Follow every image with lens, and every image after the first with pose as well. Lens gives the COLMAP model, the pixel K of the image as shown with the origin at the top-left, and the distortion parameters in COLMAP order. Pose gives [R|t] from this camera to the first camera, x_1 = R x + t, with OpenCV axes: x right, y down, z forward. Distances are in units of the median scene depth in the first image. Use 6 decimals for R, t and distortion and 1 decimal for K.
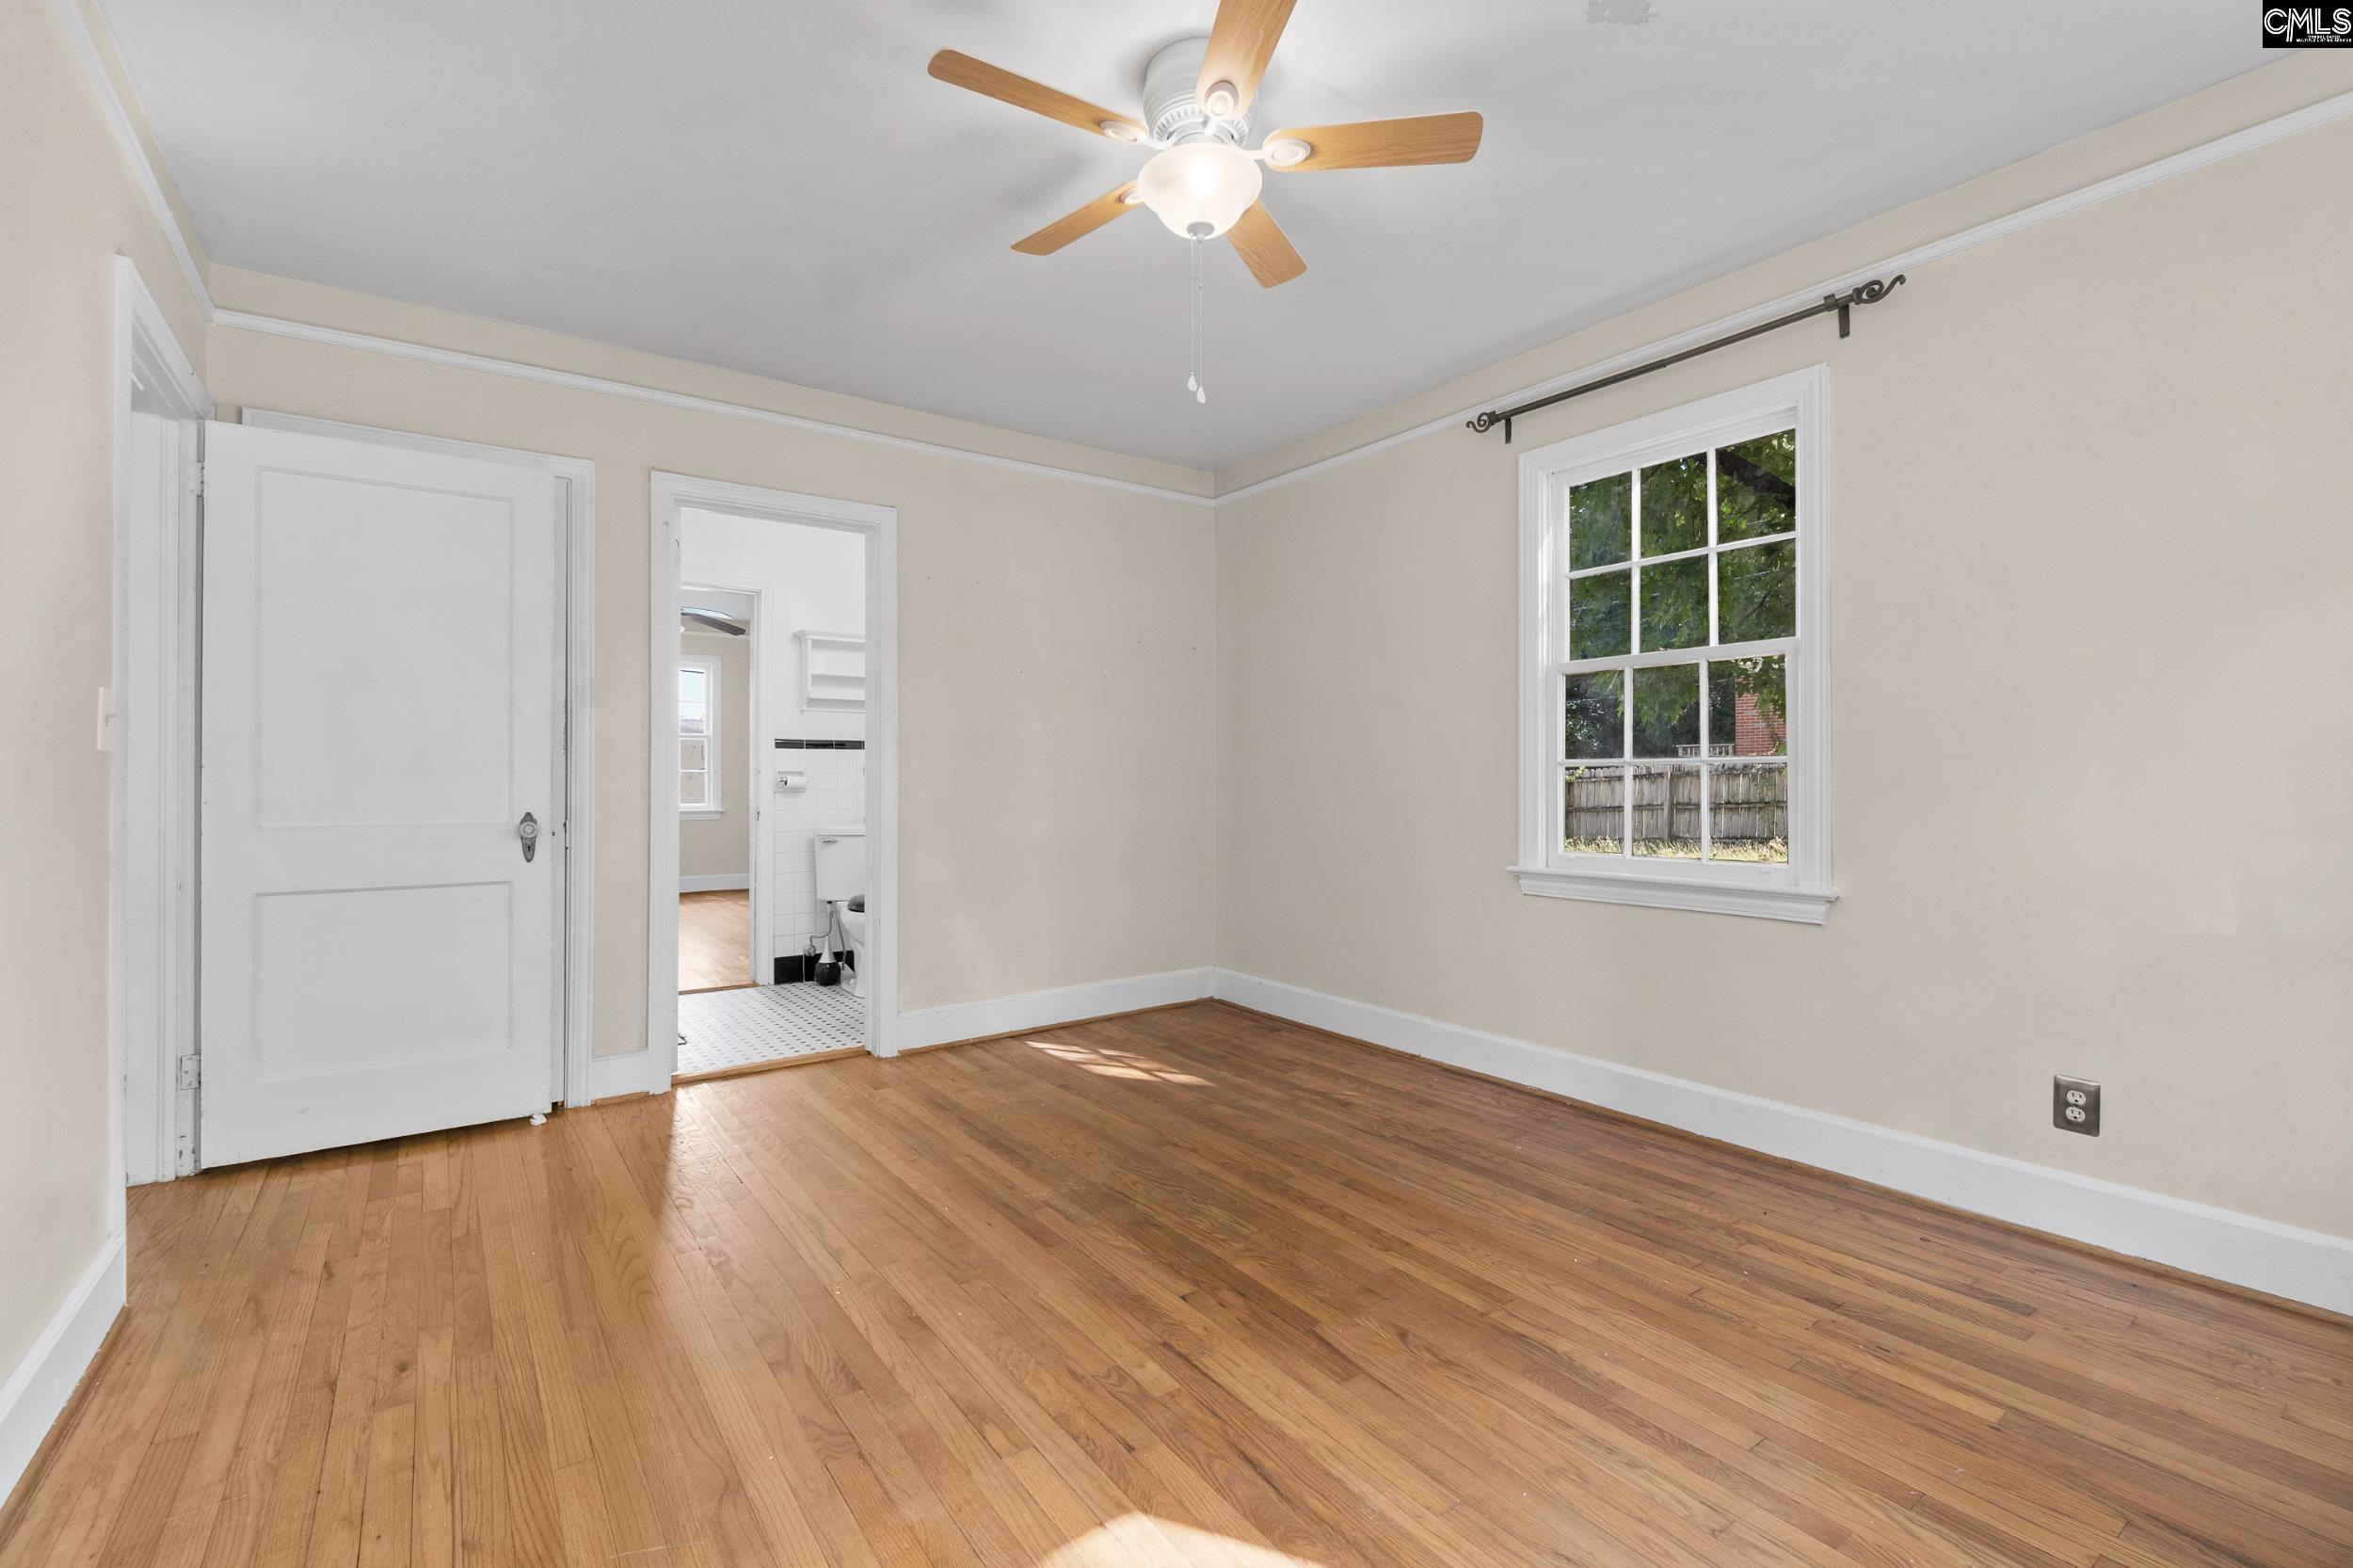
lens RADIAL K [[1017.5, 0, 1165.8], [0, 1017.5, 772.8], [0, 0, 1]] dist [-0.000652, 0.000233]
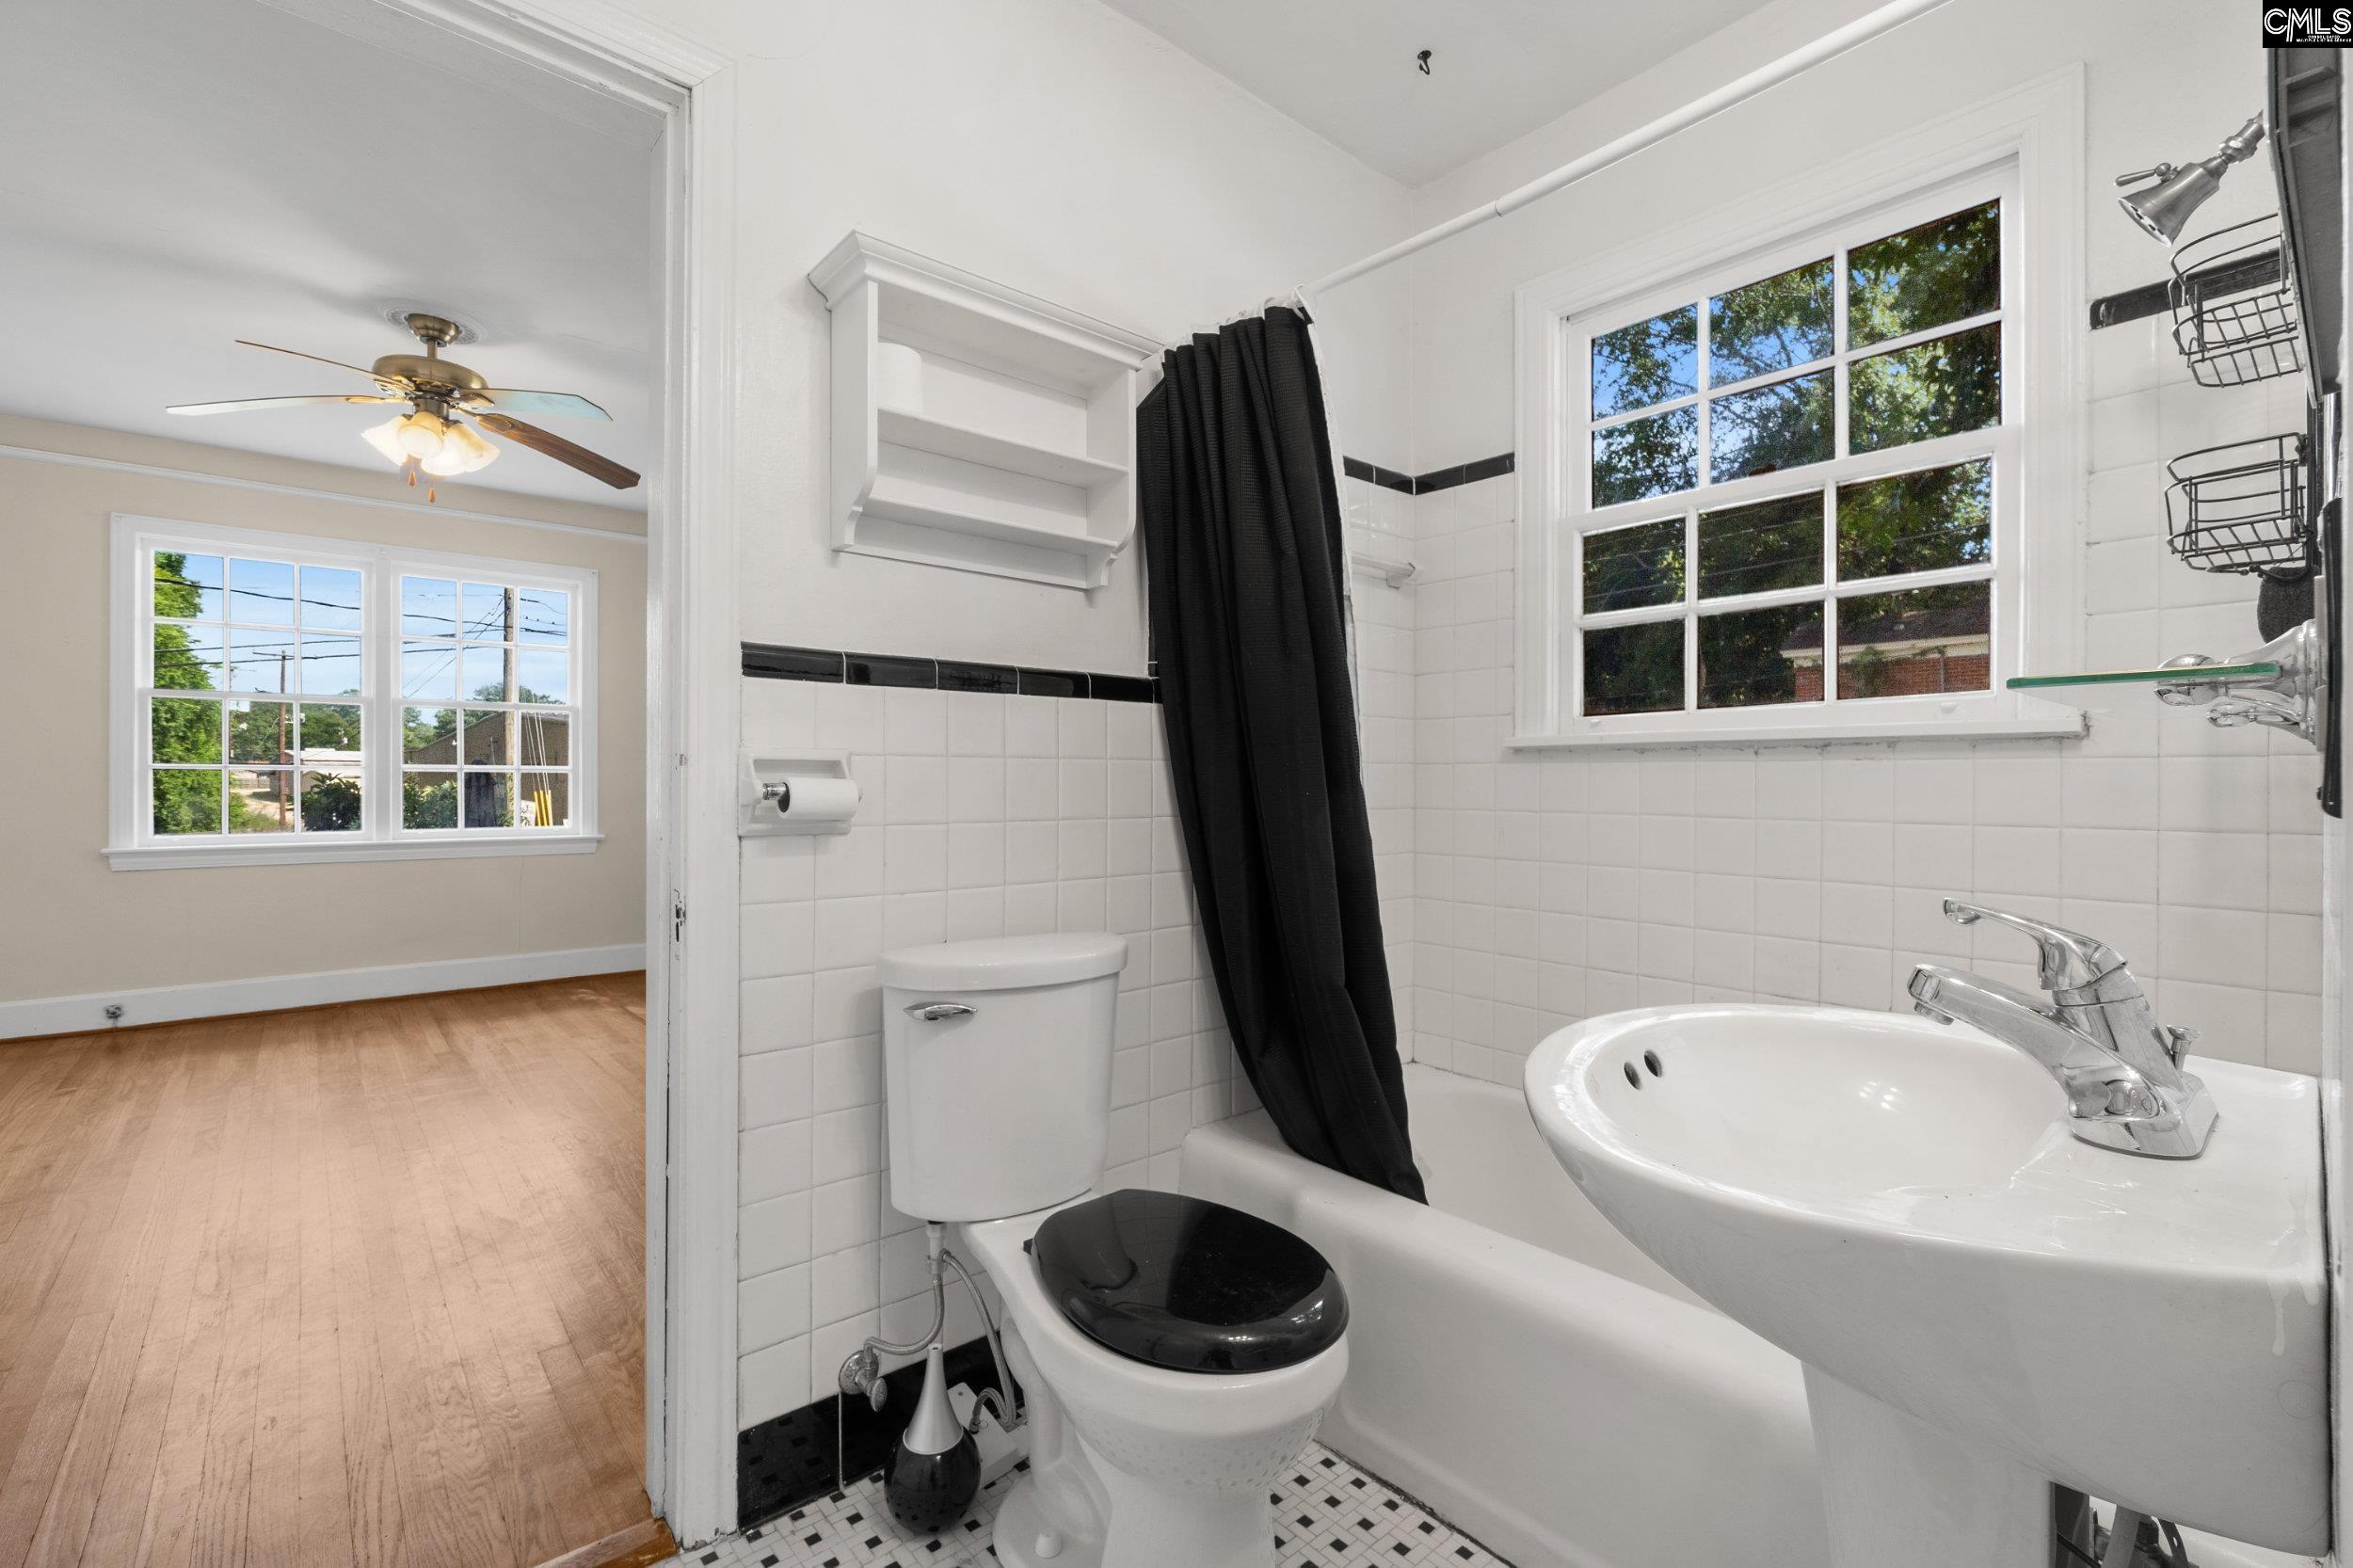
lens RADIAL K [[1017.5, 0, 1165.8], [0, 1017.5, 772.8], [0, 0, 1]] dist [-0.000652, 0.000233]
pose [[0.996480, -0.000517, 0.083831, -0.290145], [0.000884, 0.999990, -0.004335, 0.003095], [-0.083828, 0.004394, 0.996471, 0.708363]]
